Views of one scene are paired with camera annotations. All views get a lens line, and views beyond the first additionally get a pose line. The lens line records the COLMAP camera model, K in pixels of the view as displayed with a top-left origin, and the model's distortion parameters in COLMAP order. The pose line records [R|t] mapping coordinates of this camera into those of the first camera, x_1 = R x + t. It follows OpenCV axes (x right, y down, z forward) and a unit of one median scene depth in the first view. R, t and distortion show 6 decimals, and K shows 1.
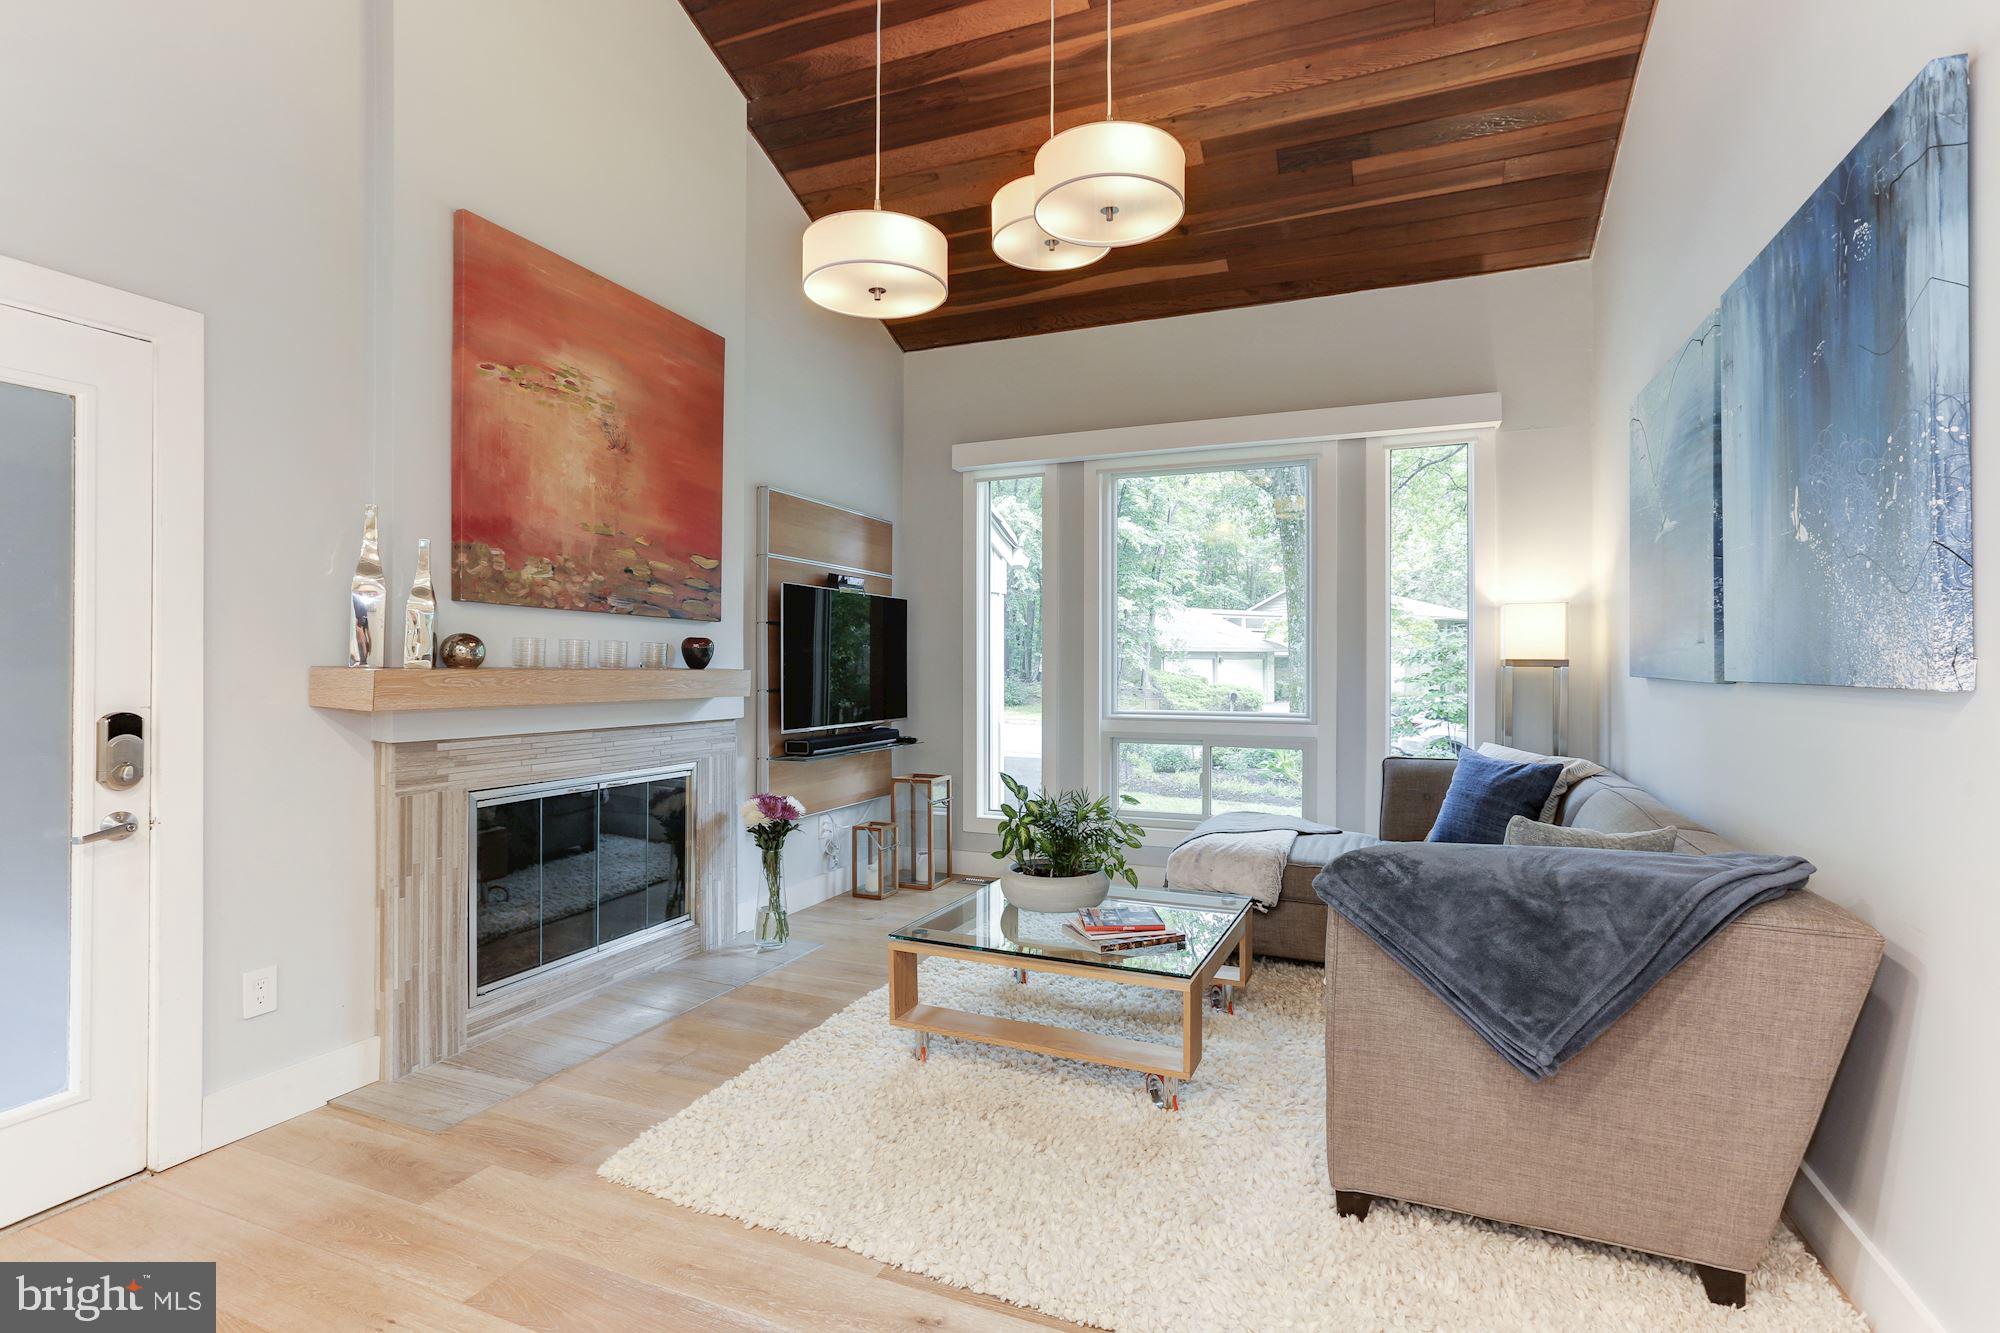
lens RADIAL K [[941.0, 0, 1006.0], [0, 941.0, 660.0], [0, 0, 1]] dist [-0.055222, 0.037826]
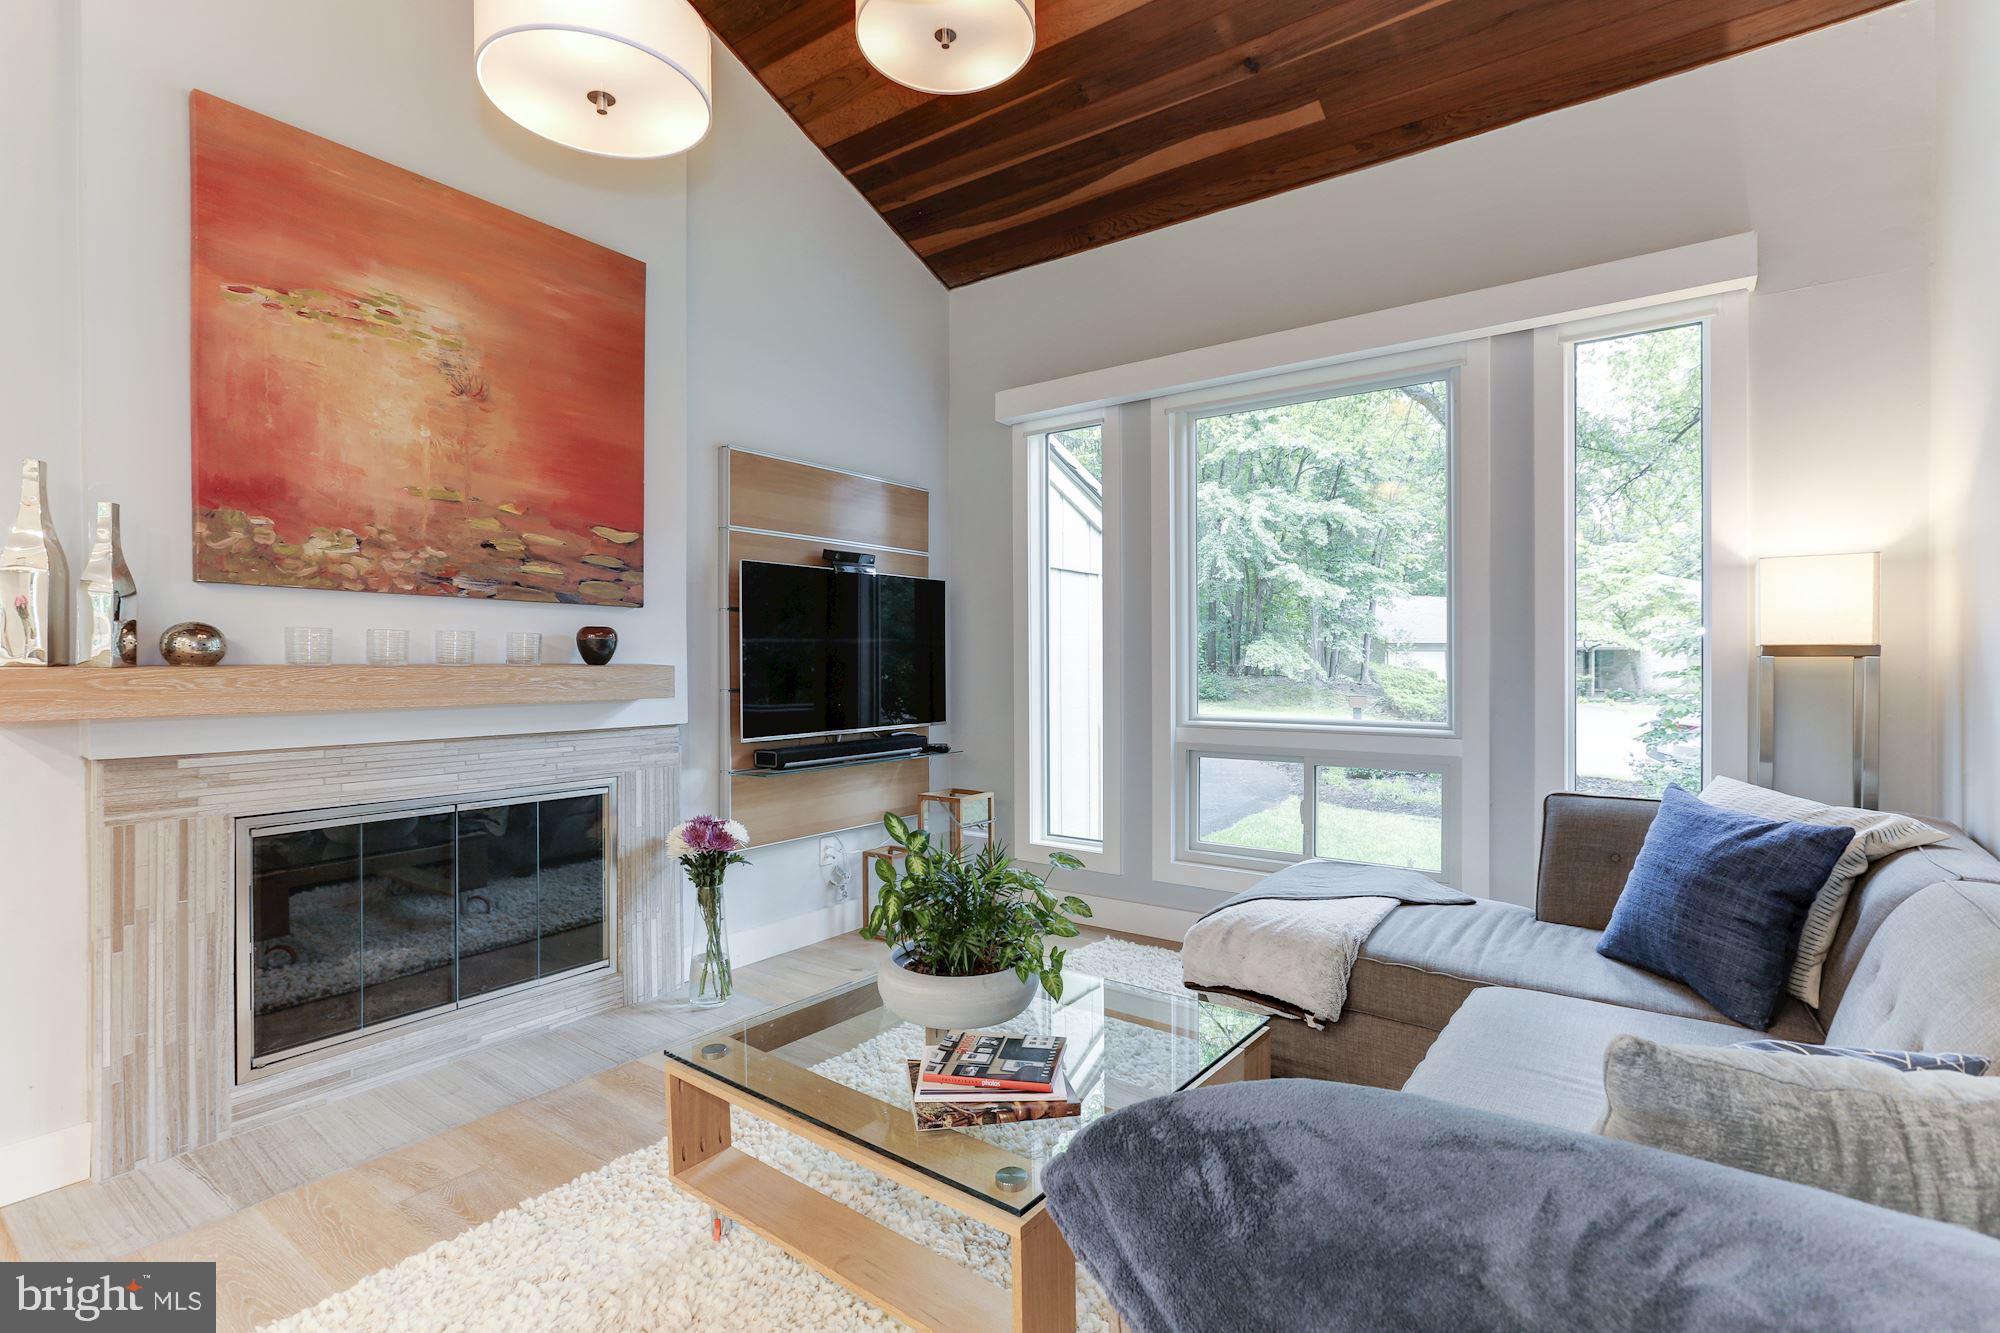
lens RADIAL K [[927.5, 0, 1003.4], [0, 927.5, 661.4], [0, 0, 1]] dist [-0.043191, 0.027360]
pose [[0.970813, -0.004640, -0.239794, 0.212573], [0.006452, 0.999956, 0.006769, 0.003261], [0.239752, -0.008118, 0.970800, 0.308969]]
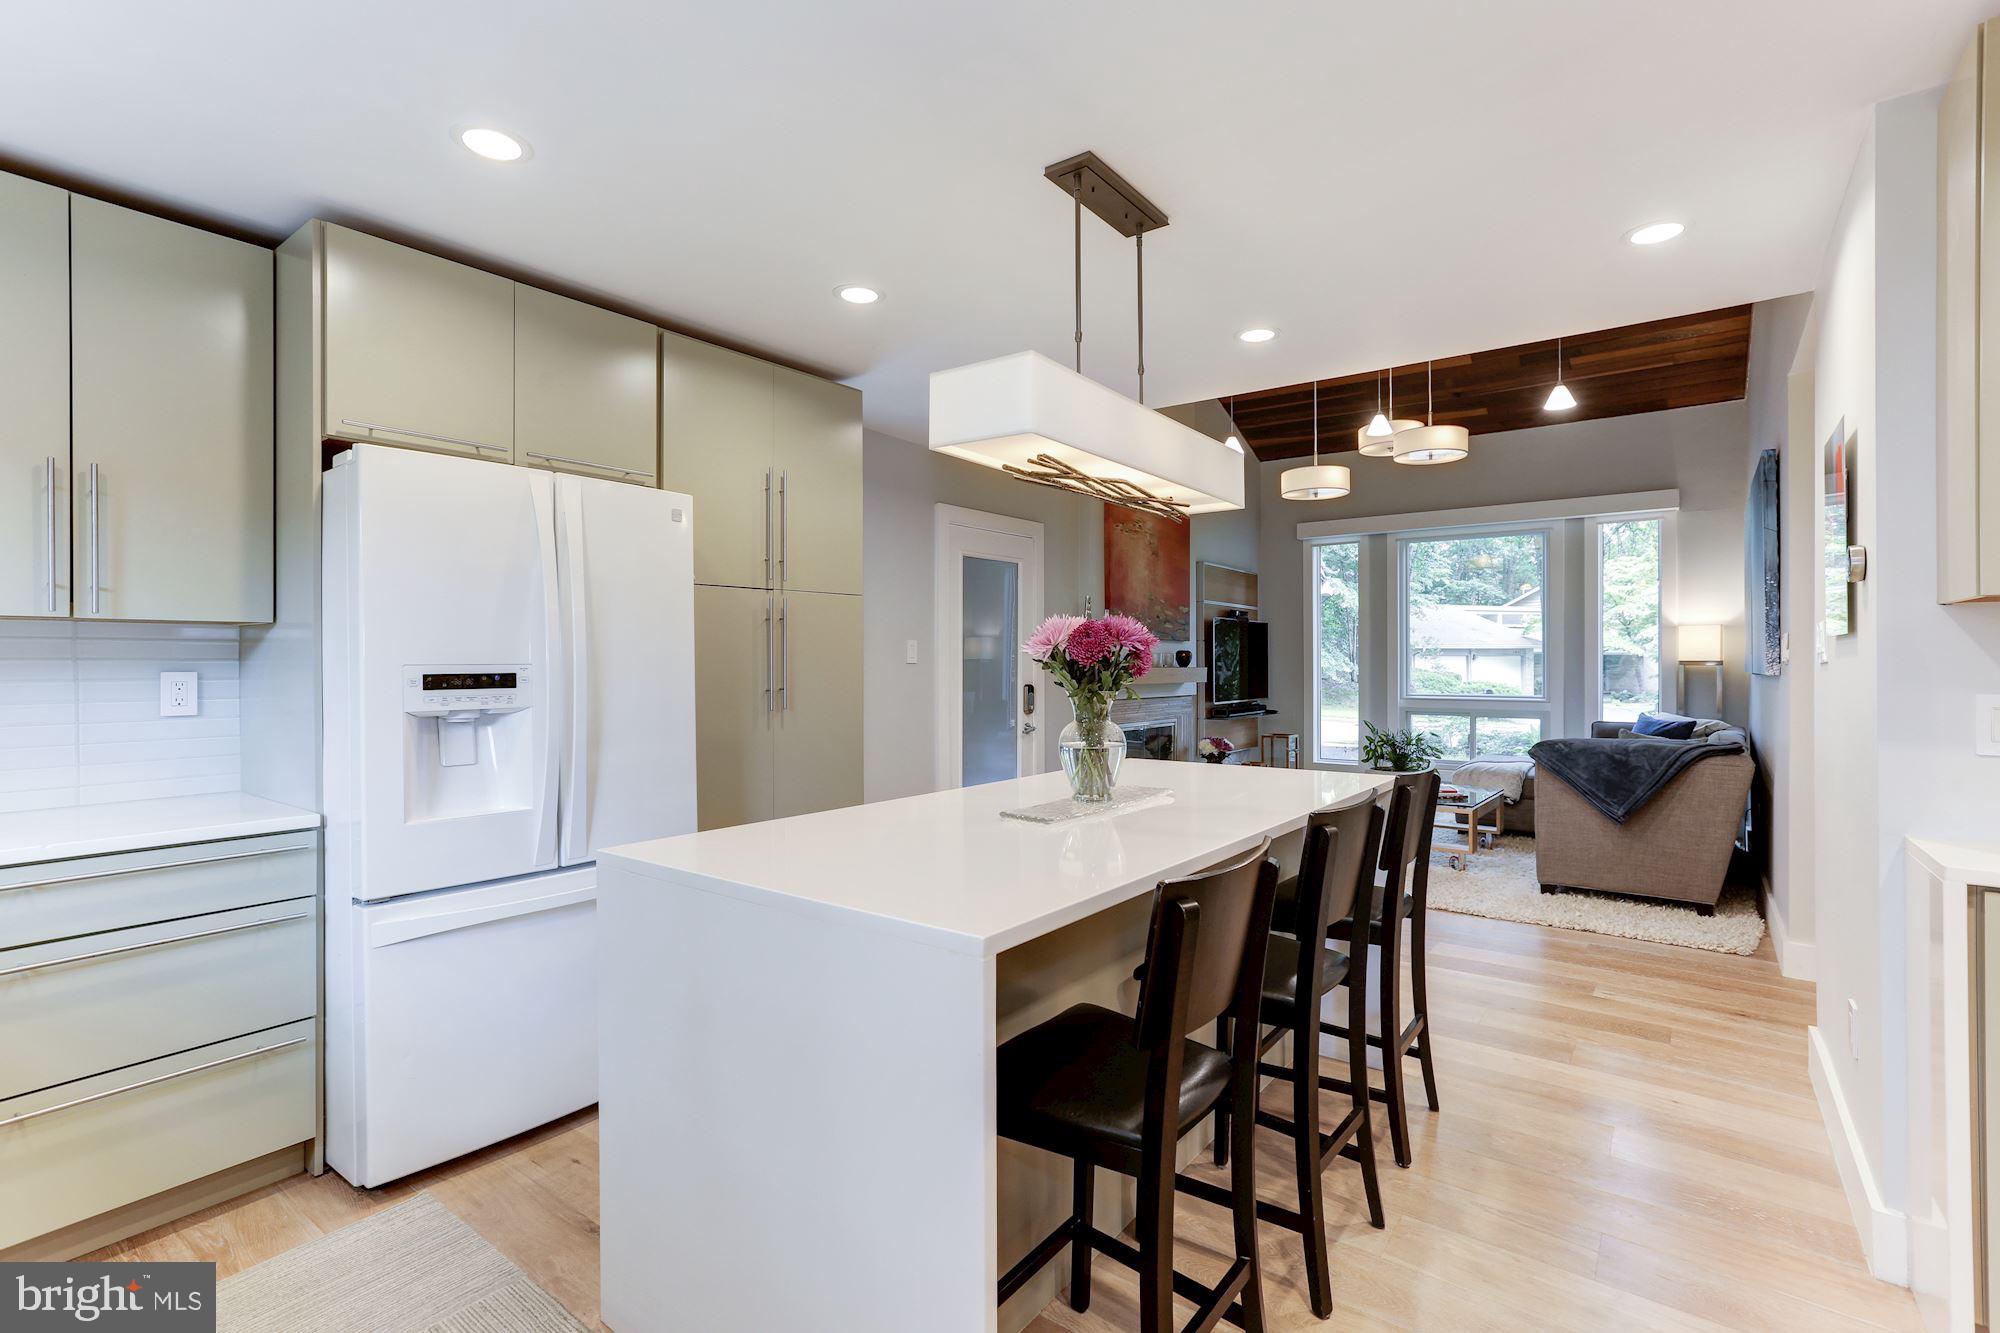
lens RADIAL K [[928.9, 0, 1014.7], [0, 928.9, 655.6], [0, 0, 1]] dist [-0.045409, 0.025600]
pose [[0.971876, -0.002339, -0.235481, -0.226051], [0.002036, 0.999997, -0.001528, -0.011496], [0.235483, 0.001005, 0.971878, -0.900872]]
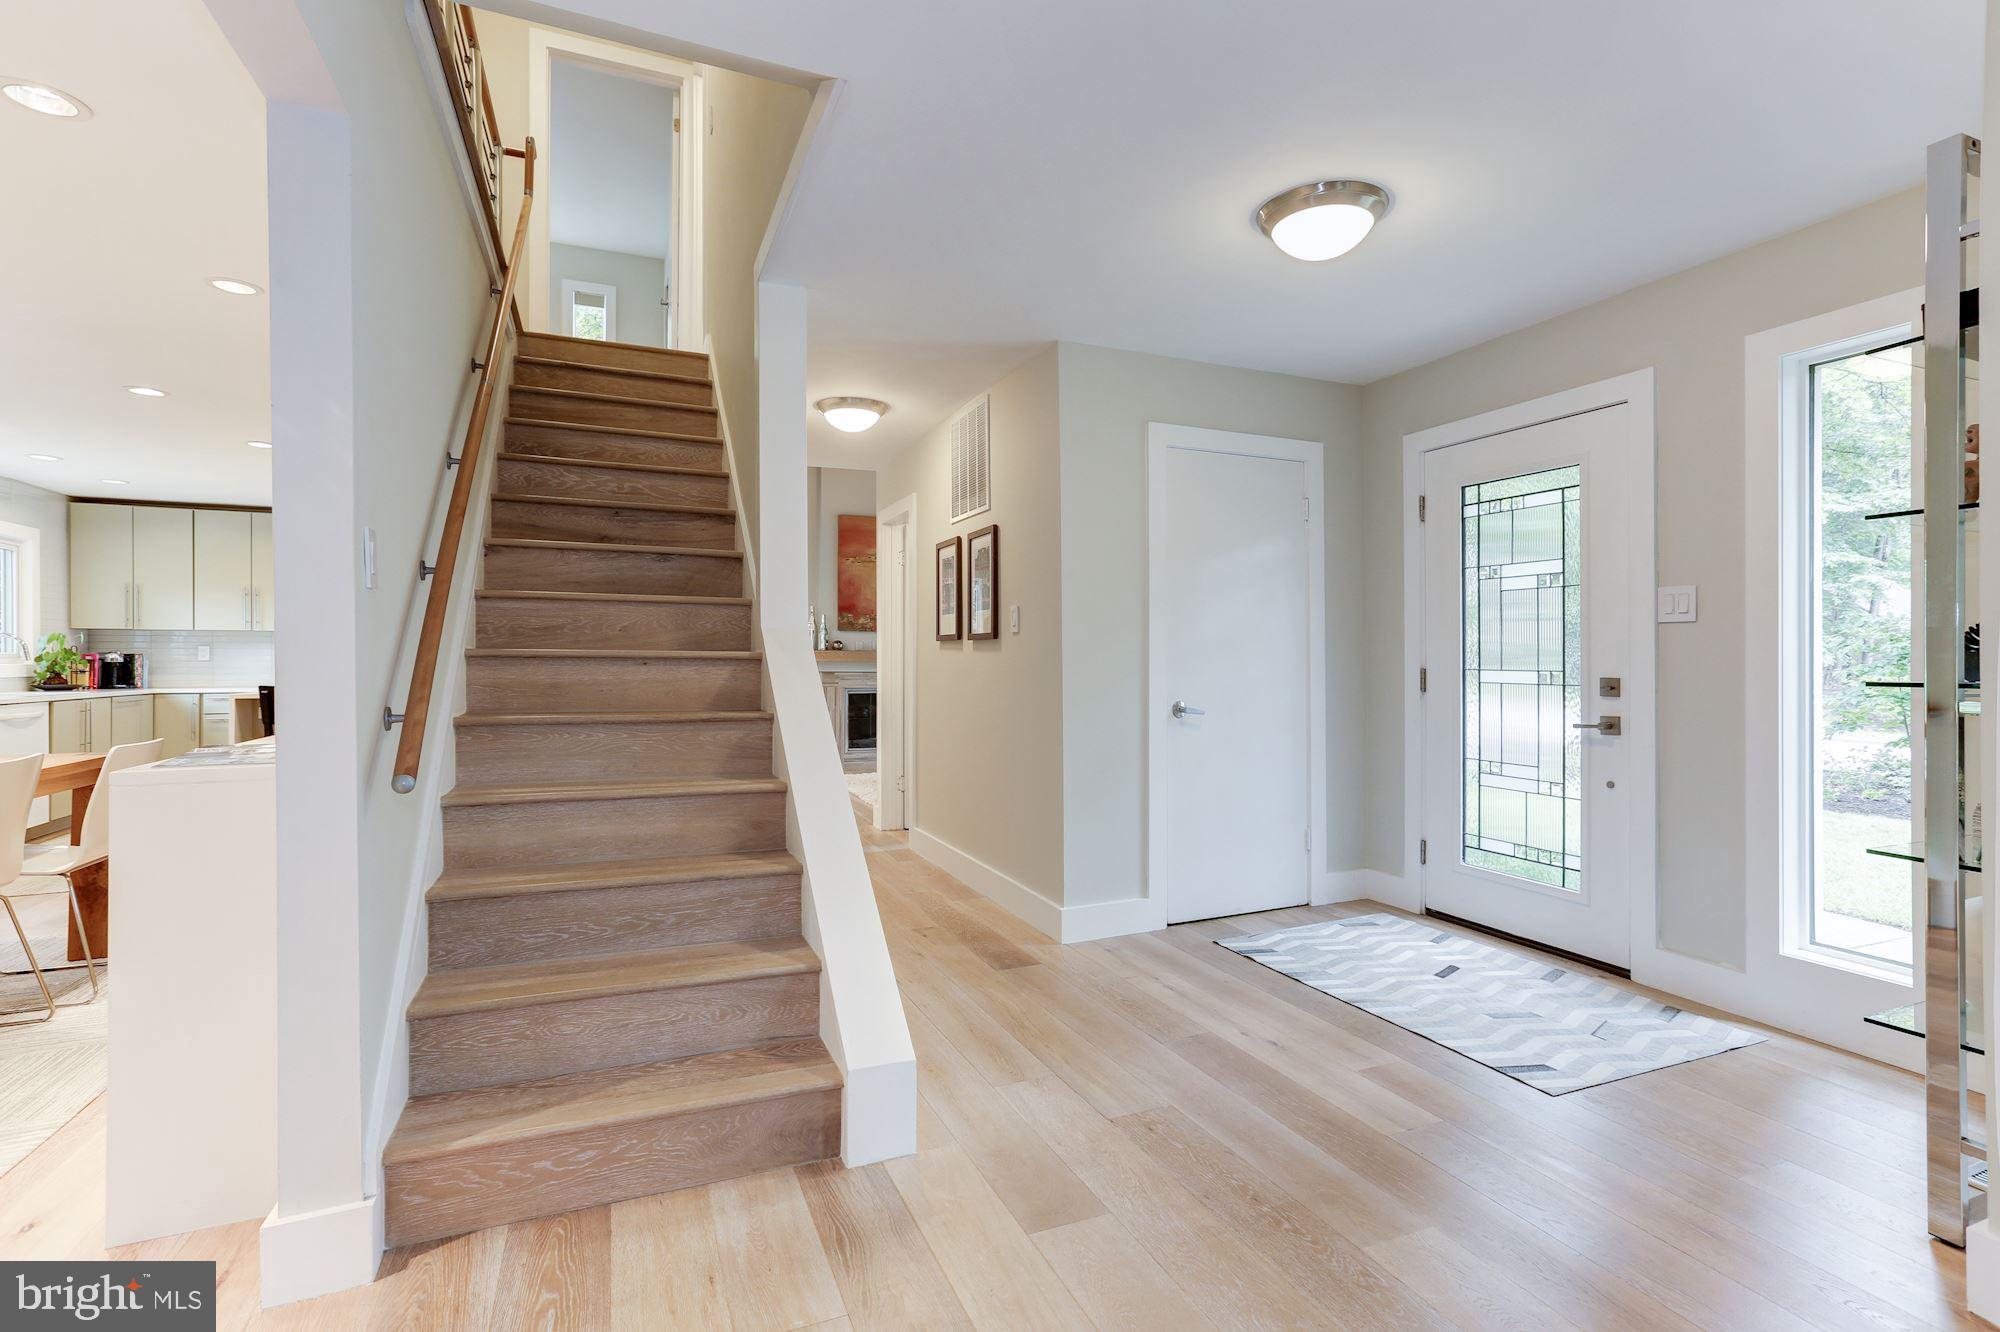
lens RADIAL K [[947.2, 0, 1007.8], [0, 947.2, 657.6], [0, 0, 1]] dist [-0.027356, 0.018244]
pose [[0.716940, -0.004743, -0.697118, 1.752502], [0.004143, 0.999988, -0.002543, 0.035871], [0.697122, -0.001065, 0.716952, -0.813476]]
